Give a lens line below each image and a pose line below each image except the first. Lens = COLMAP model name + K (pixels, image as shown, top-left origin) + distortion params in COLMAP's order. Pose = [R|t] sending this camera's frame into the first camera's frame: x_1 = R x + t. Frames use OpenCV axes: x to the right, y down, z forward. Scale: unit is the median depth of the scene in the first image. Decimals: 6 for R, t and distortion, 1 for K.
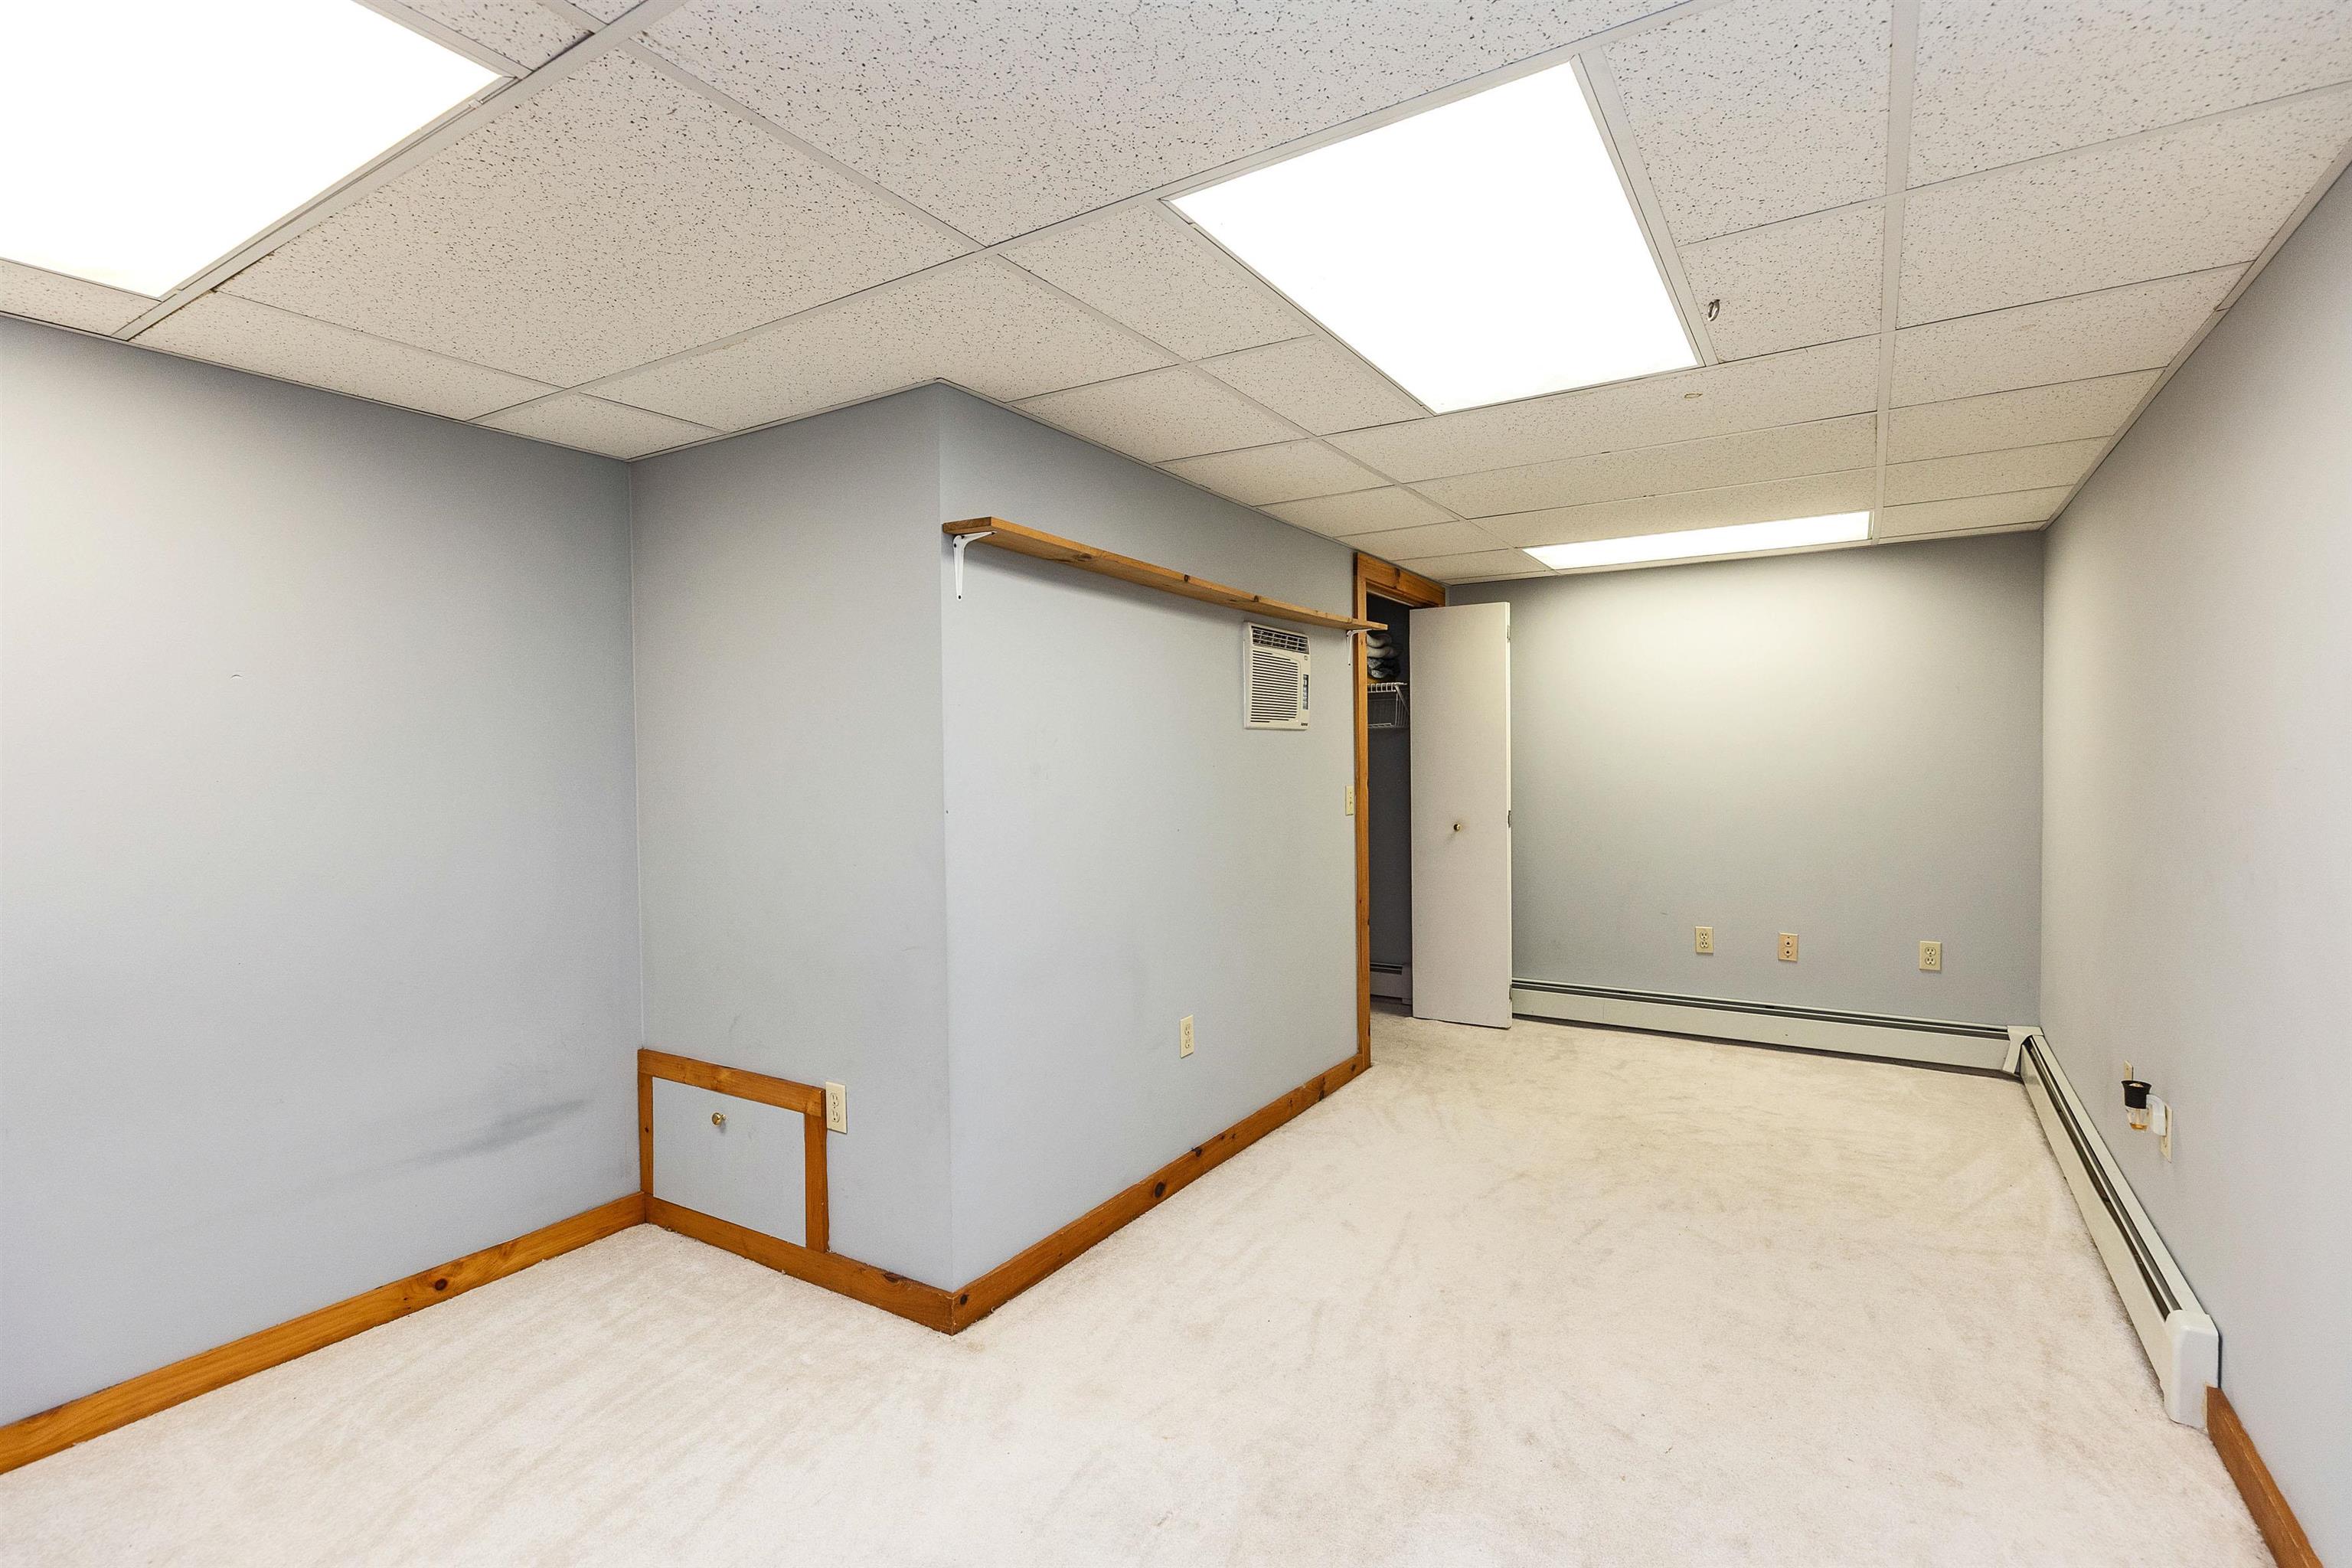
lens RADIAL K [[1053.1, 0, 1169.7], [0, 1053.1, 784.8], [0, 0, 1]] dist [0.000531, -0.000503]
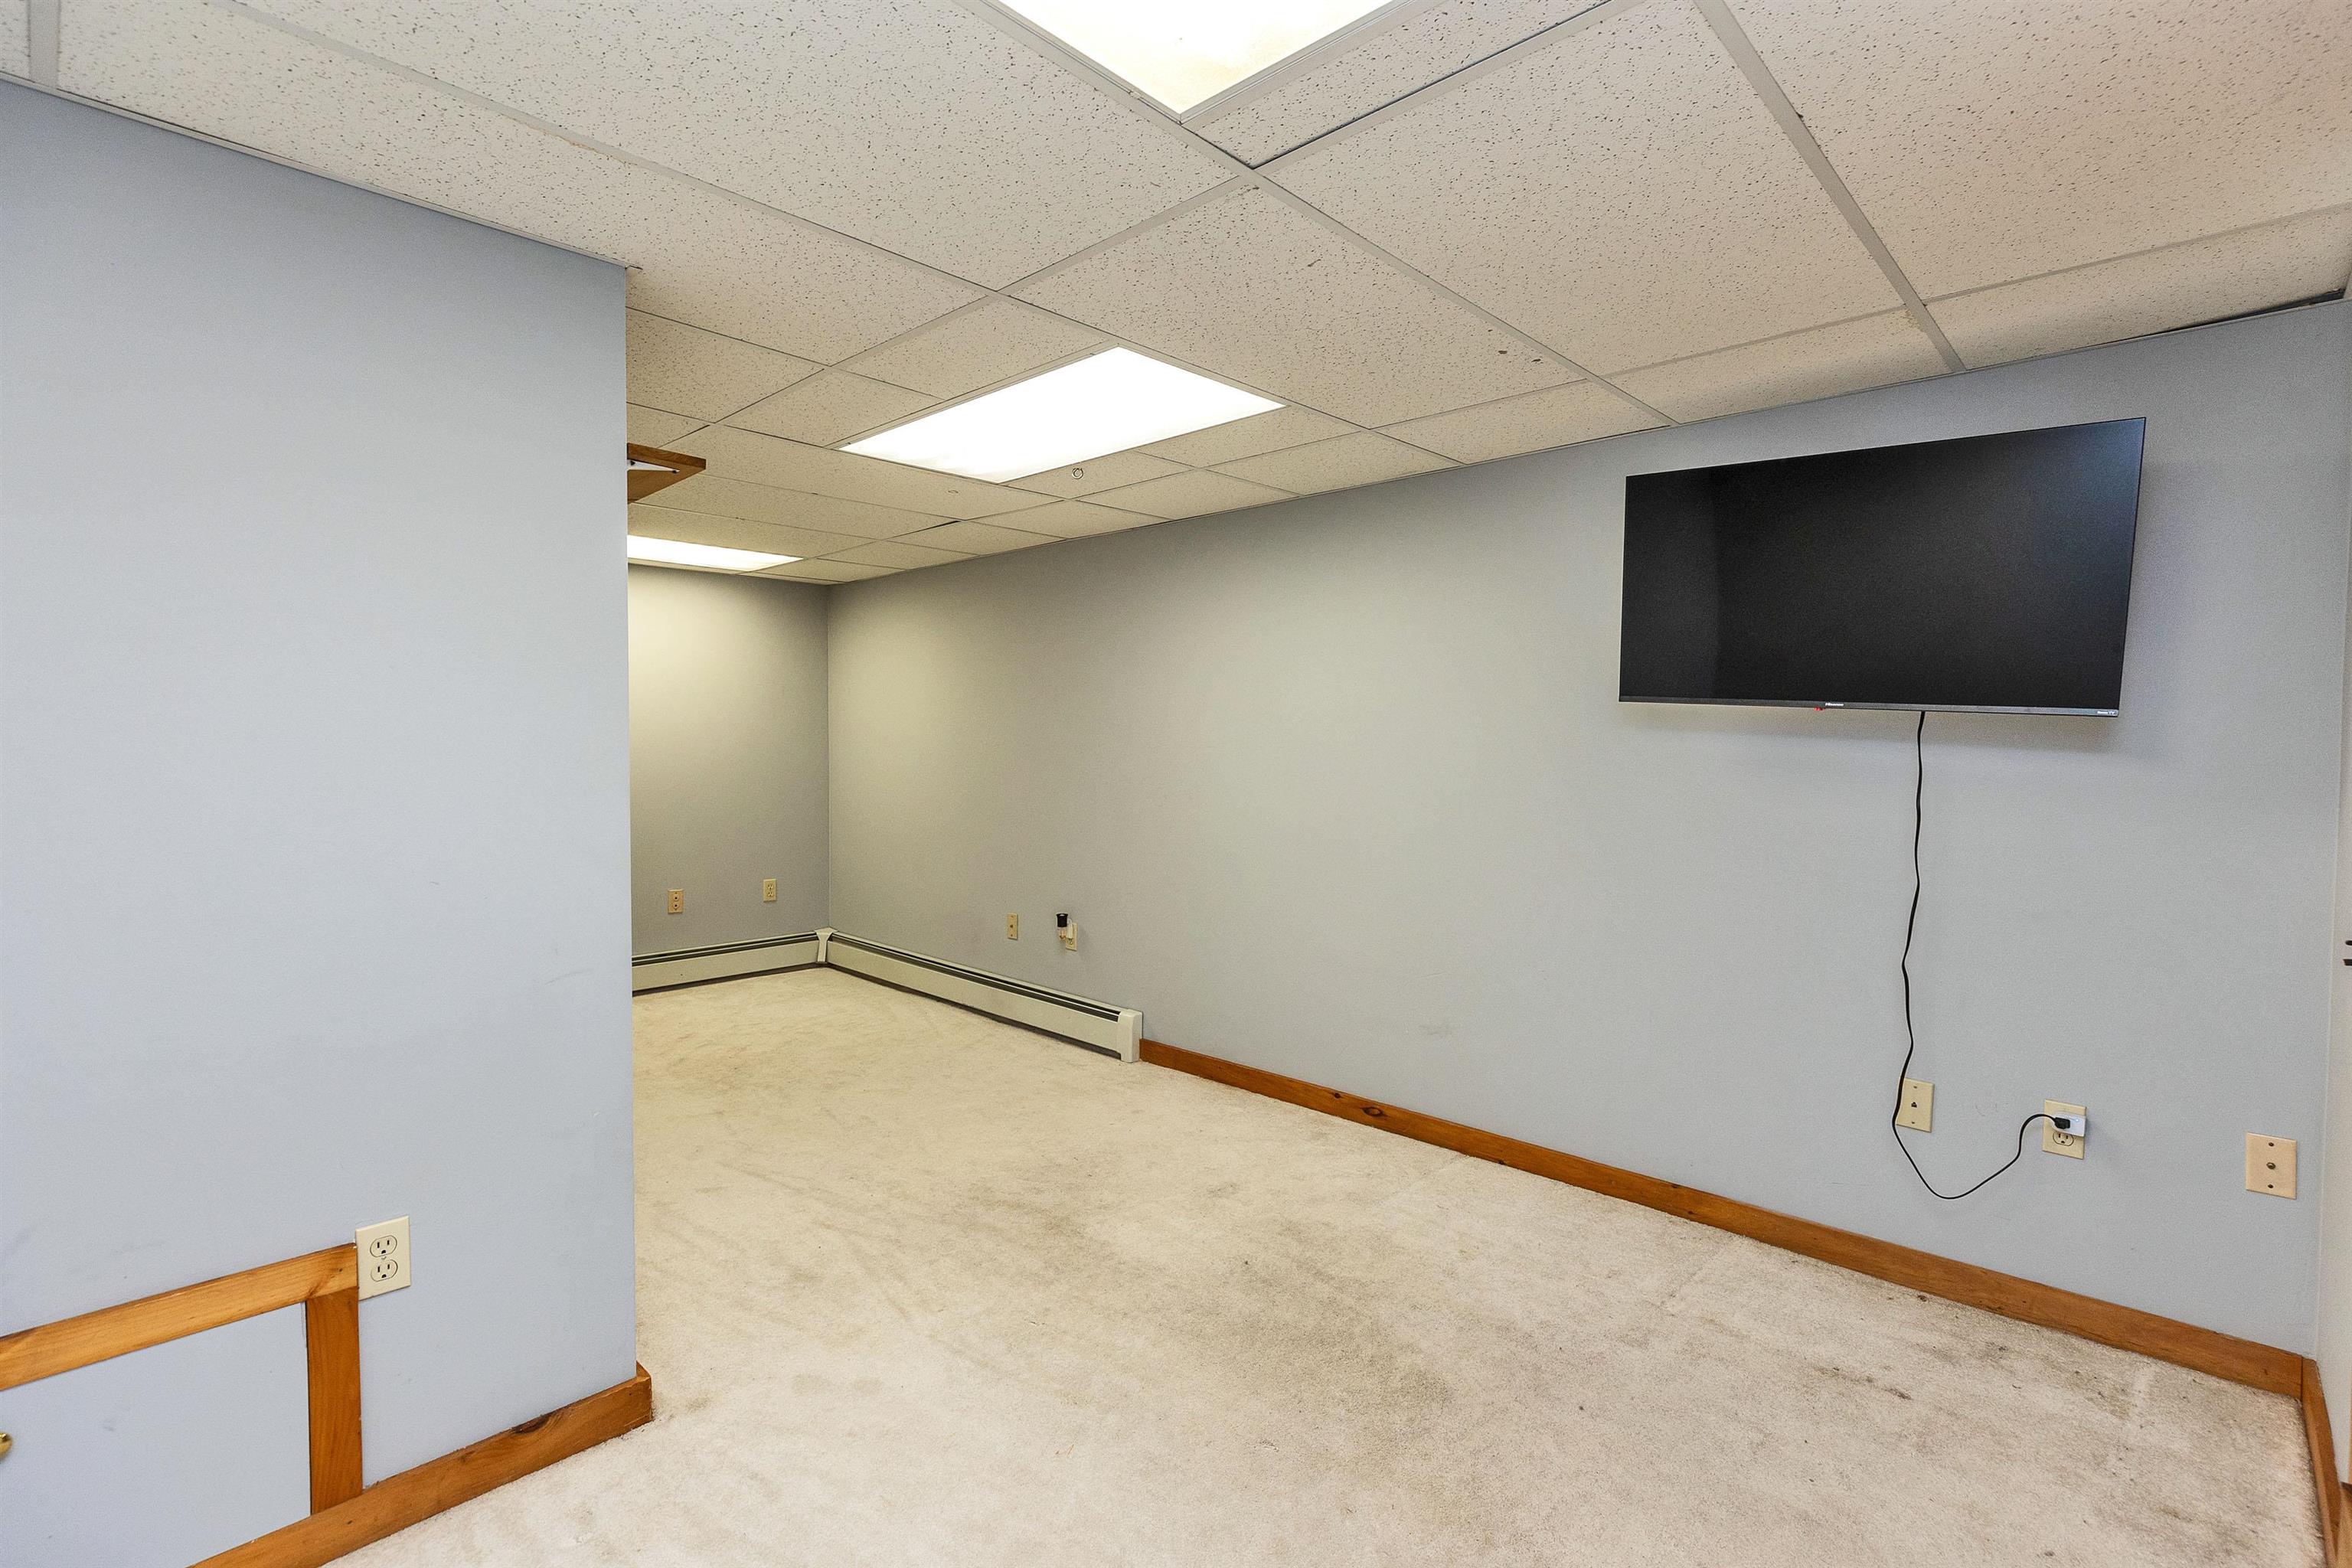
lens RADIAL K [[1053.1, 0, 1181.2], [0, 1053.1, 785.9], [0, 0, 1]] dist [0.000531, -0.000503]
pose [[0.216357, -0.032842, 0.975762, -0.758684], [0.018422, 0.999393, 0.029553, 0.001374], [-0.976140, 0.011582, 0.216831, 0.331471]]
